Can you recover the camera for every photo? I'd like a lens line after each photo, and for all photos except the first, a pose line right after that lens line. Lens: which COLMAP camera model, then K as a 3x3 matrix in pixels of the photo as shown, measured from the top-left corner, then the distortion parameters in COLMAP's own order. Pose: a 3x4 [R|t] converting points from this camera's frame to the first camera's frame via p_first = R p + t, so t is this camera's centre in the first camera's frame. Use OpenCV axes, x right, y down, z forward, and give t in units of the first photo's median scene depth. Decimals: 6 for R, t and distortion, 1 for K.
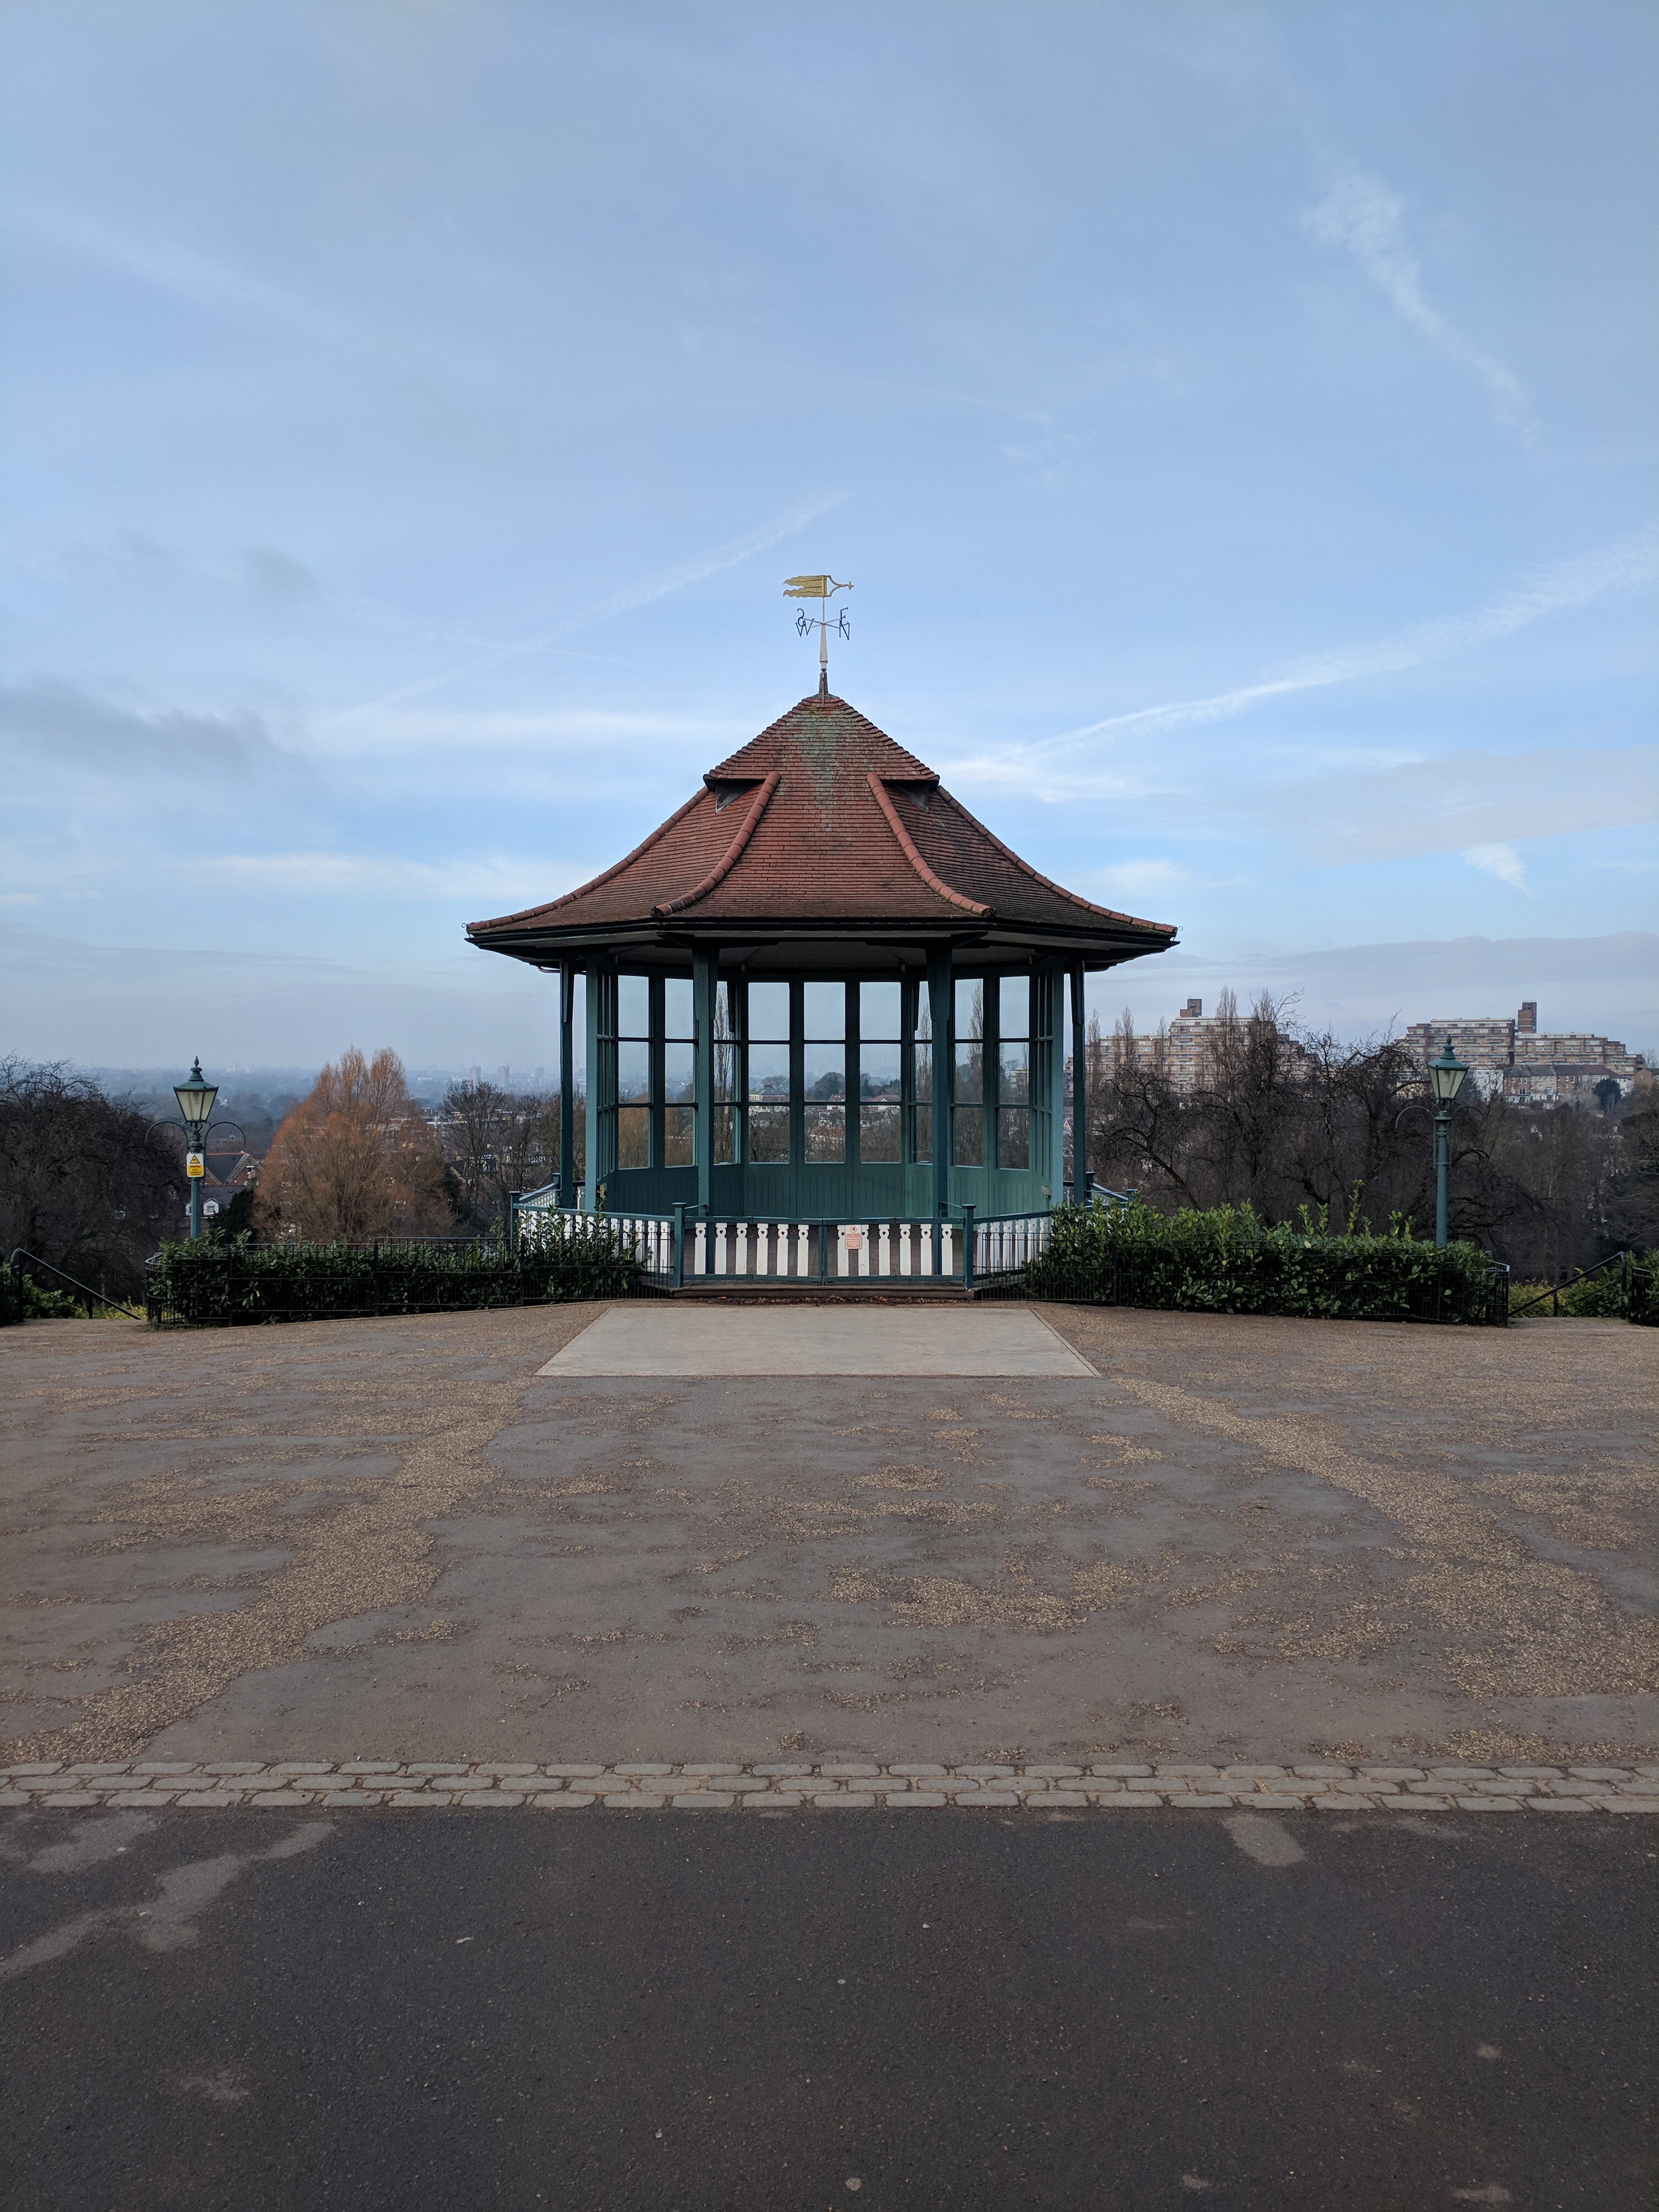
lens RADIAL K [[1224.9, 0, 829.5], [0, 1224.9, 1106.0], [0, 0, 1]] dist [0.033107, -0.053586]
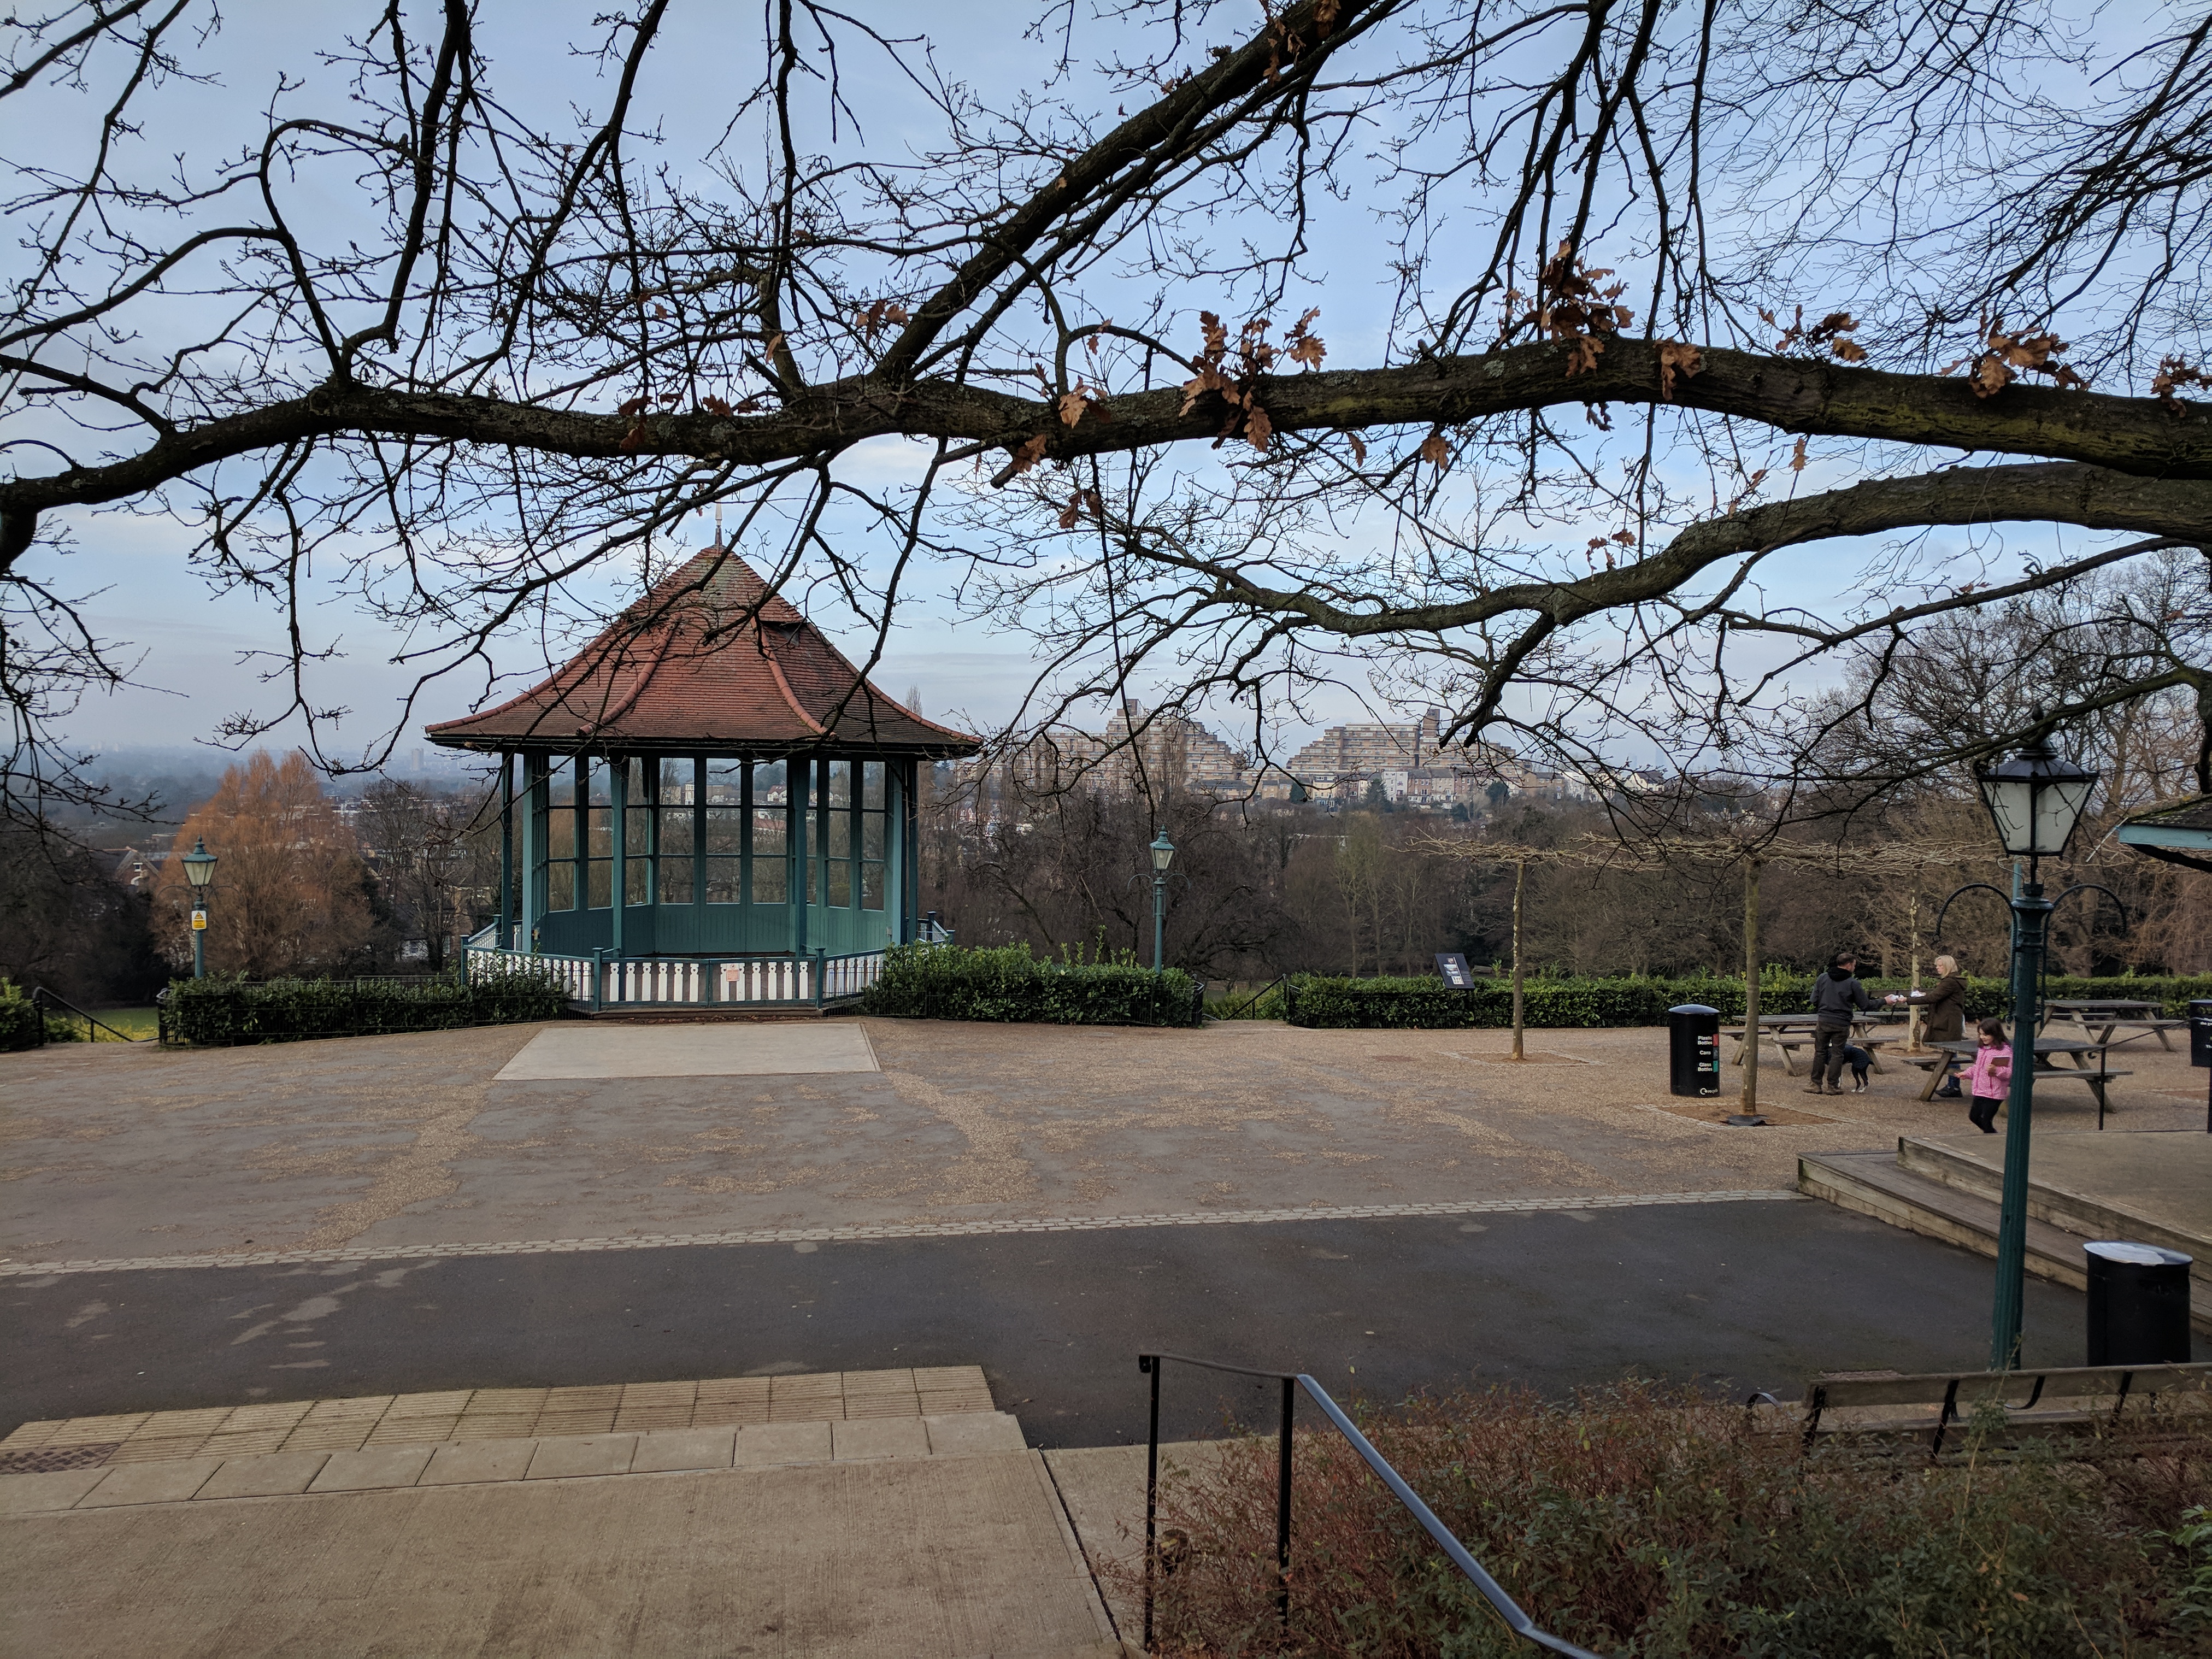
lens RADIAL K [[1404.0, 0, 1074.2], [0, 1404.0, 829.9], [0, 0, 1]] dist [-0.004616, -0.001307]
pose [[0.981625, 0.008766, 0.190619, 0.093119], [-0.019019, 0.998465, 0.052028, -0.137800], [-0.189870, -0.054697, 0.980284, -0.582806]]
